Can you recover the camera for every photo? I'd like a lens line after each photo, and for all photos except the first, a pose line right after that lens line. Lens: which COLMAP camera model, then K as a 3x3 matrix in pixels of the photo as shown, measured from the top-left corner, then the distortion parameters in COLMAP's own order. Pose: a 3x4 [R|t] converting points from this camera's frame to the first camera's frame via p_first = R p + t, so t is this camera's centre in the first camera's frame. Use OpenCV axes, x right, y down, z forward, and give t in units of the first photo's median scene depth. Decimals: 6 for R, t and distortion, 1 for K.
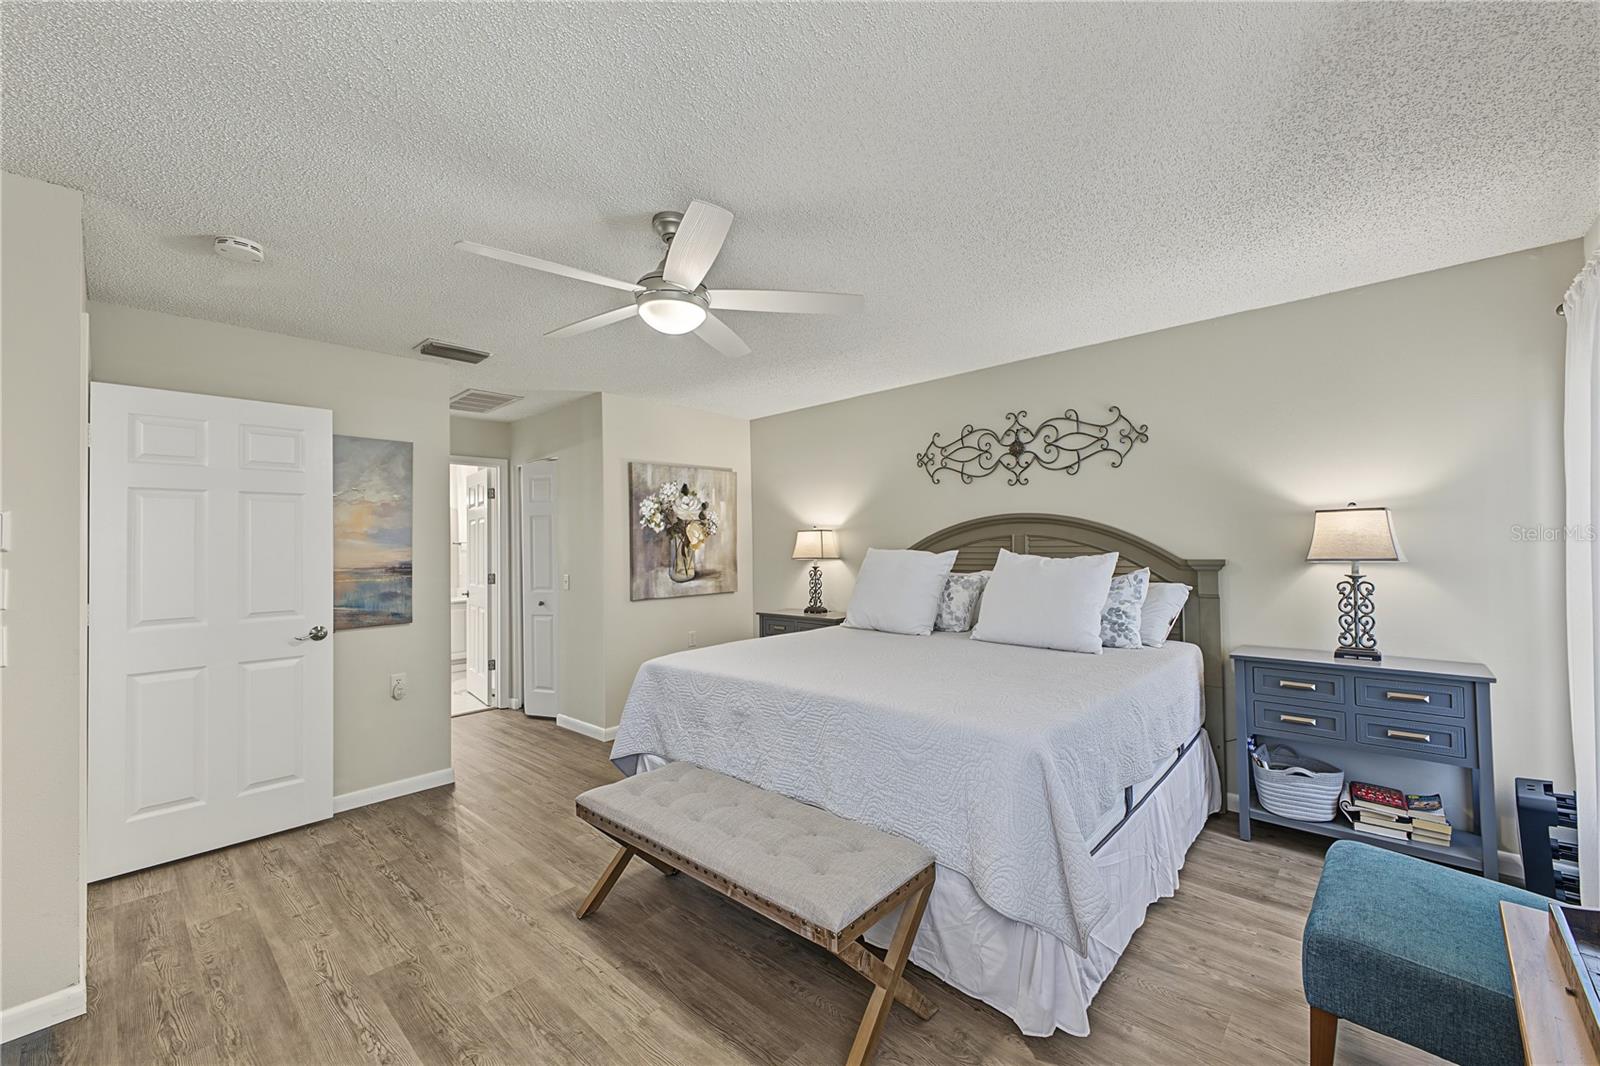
lens RADIAL K [[593.9, 0, 800.0], [0, 593.9, 533.0], [0, 0, 1]] dist [0.001619, -0.000020]
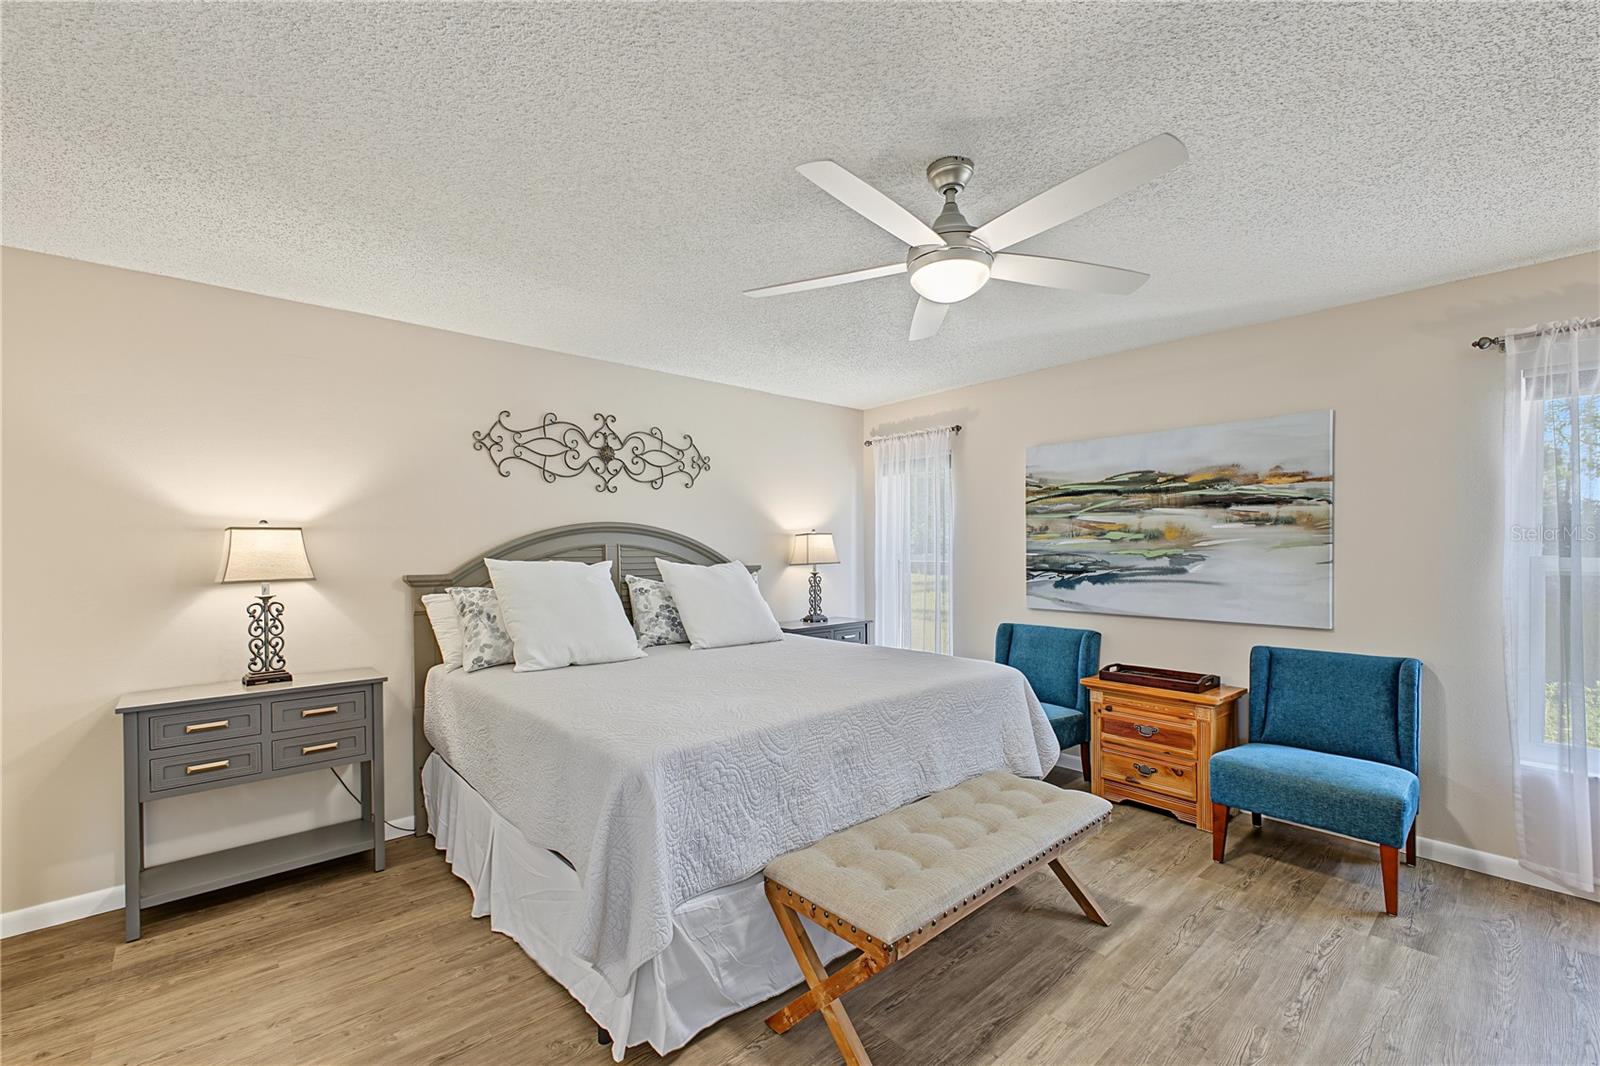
lens RADIAL K [[658.8, 0, 794.3], [0, 658.8, 520.9], [0, 0, 1]] dist [0.002677, -0.000130]
pose [[0.118826, 0.059042, 0.991158, -0.569833], [-0.012379, 0.998241, -0.057980, 0.020410], [-0.992838, -0.005380, 0.119348, 0.517437]]
